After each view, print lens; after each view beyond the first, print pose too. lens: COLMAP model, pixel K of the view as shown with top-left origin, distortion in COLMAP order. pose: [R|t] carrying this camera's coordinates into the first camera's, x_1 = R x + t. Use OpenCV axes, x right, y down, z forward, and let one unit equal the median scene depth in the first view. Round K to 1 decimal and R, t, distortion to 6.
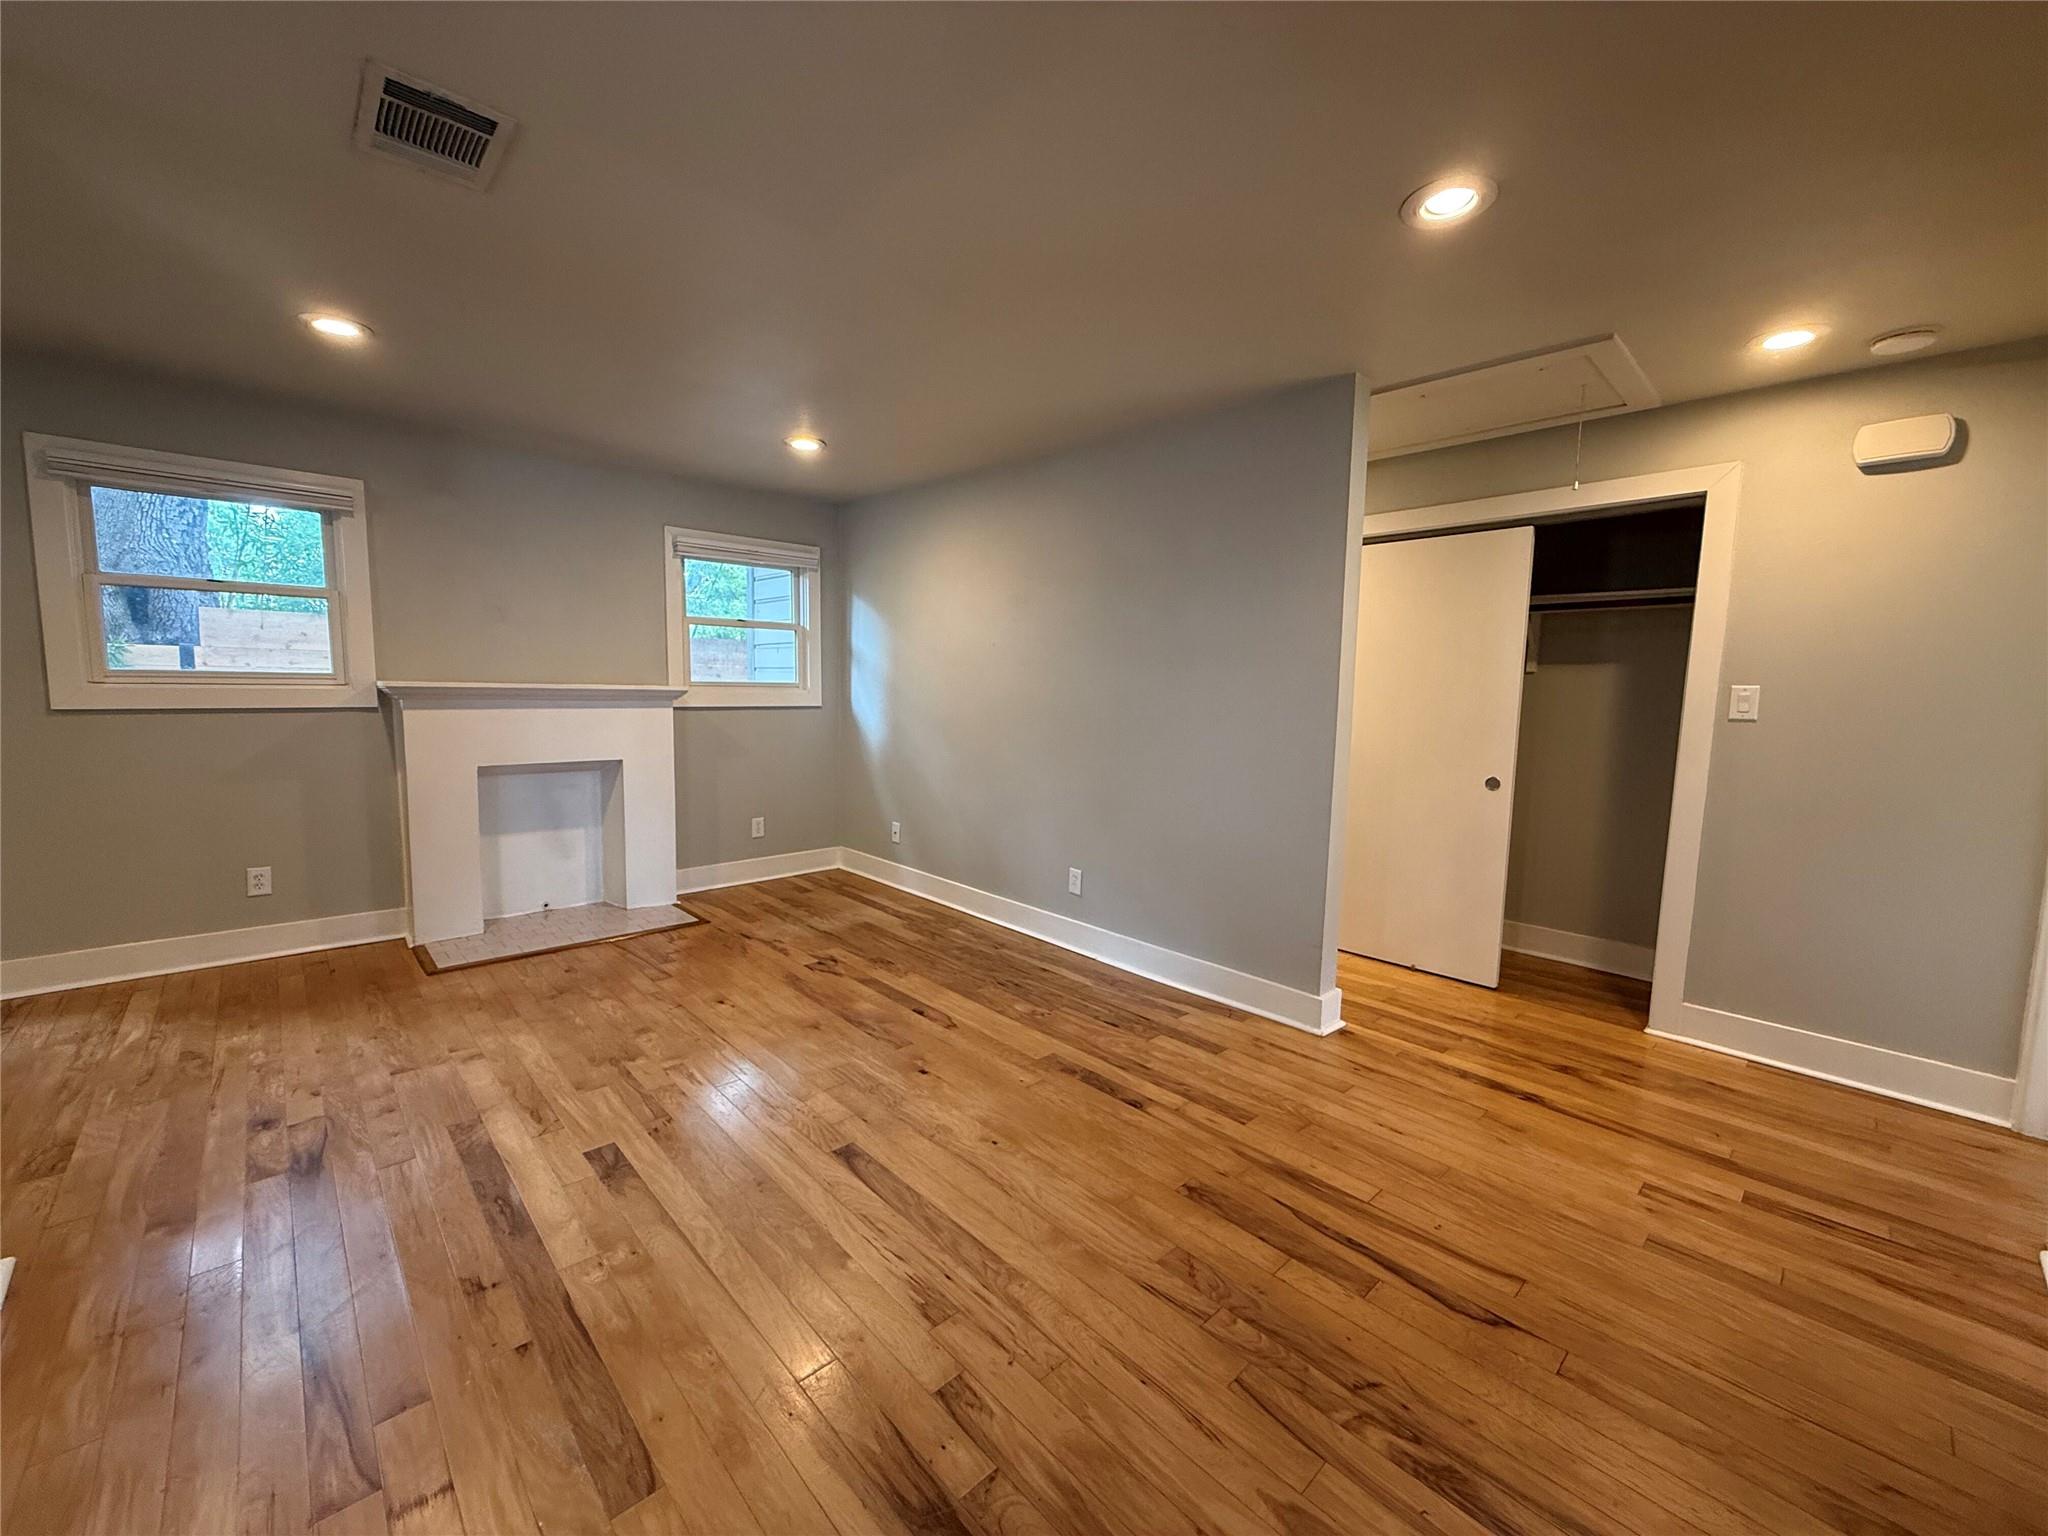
lens RADIAL K [[812.8, 0, 1024.0], [0, 812.8, 768.0], [0, 0, 1]] dist [0.001324, 0.000037]
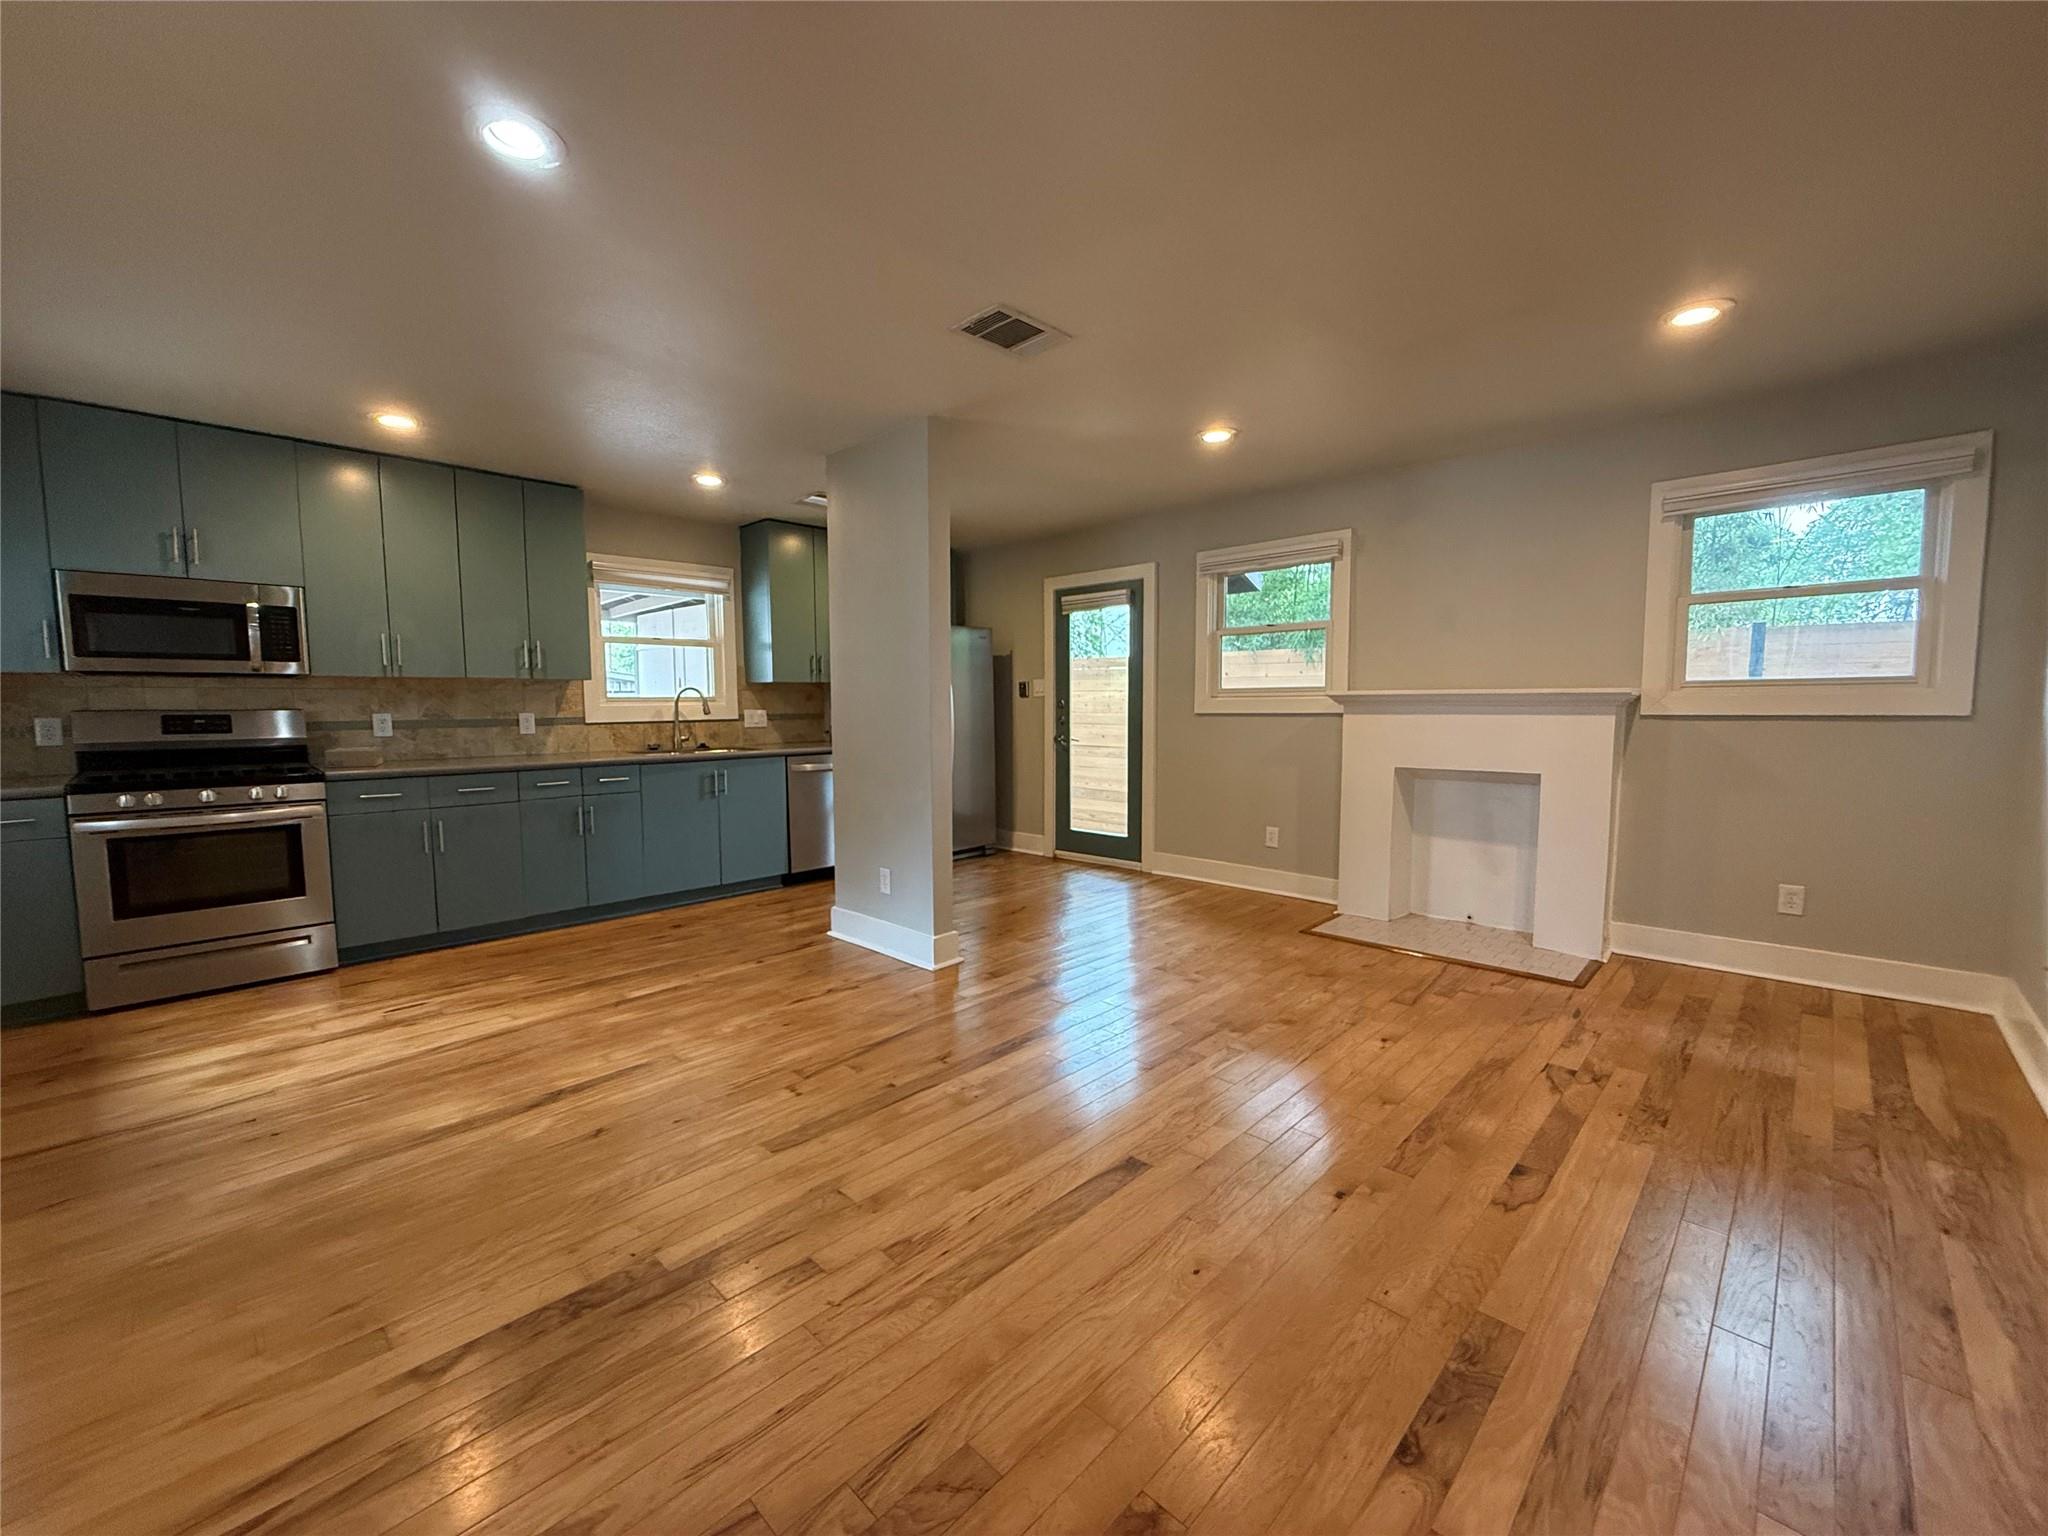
lens RADIAL K [[823.8, 0, 1024.0], [0, 823.8, 768.0], [0, 0, 1]] dist [-0.002182, -0.000376]
pose [[0.041219, 0.058226, -0.997452, 0.445033], [-0.093327, 0.994160, 0.054177, -0.015437], [0.994782, 0.090856, 0.046412, 0.500755]]
